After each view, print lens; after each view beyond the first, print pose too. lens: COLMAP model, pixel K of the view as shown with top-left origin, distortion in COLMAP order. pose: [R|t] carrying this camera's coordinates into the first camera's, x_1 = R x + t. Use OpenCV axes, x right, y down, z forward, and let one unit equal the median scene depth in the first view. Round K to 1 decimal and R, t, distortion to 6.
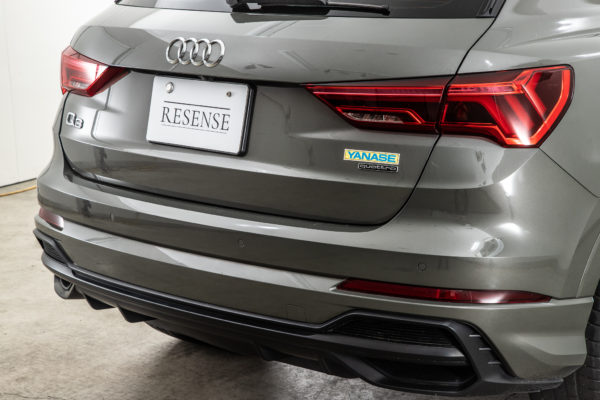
lens RADIAL K [[1310.9, 0, 295.4], [0, 1310.9, 194.5], [0, 0, 1]] dist [0.334908, 0.000000]
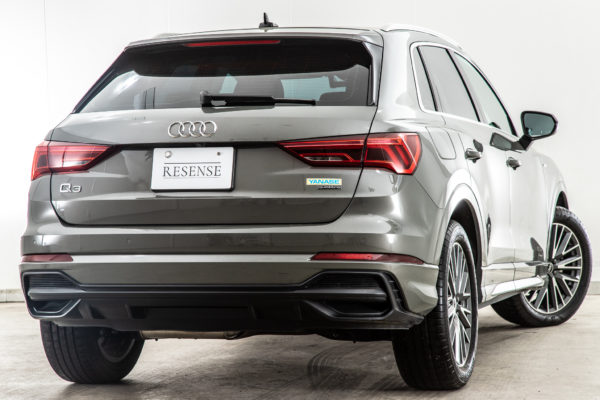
lens RADIAL K [[1694.7, 0, 303.3], [0, 1694.7, 199.7], [0, 0, 1]] dist [0.546089, 0.000000]
pose [[0.913154, -0.005358, 0.407578, -0.838284], [0.082831, 0.981490, -0.172675, 0.360790], [-0.399109, 0.191439, 0.896696, -0.923931]]
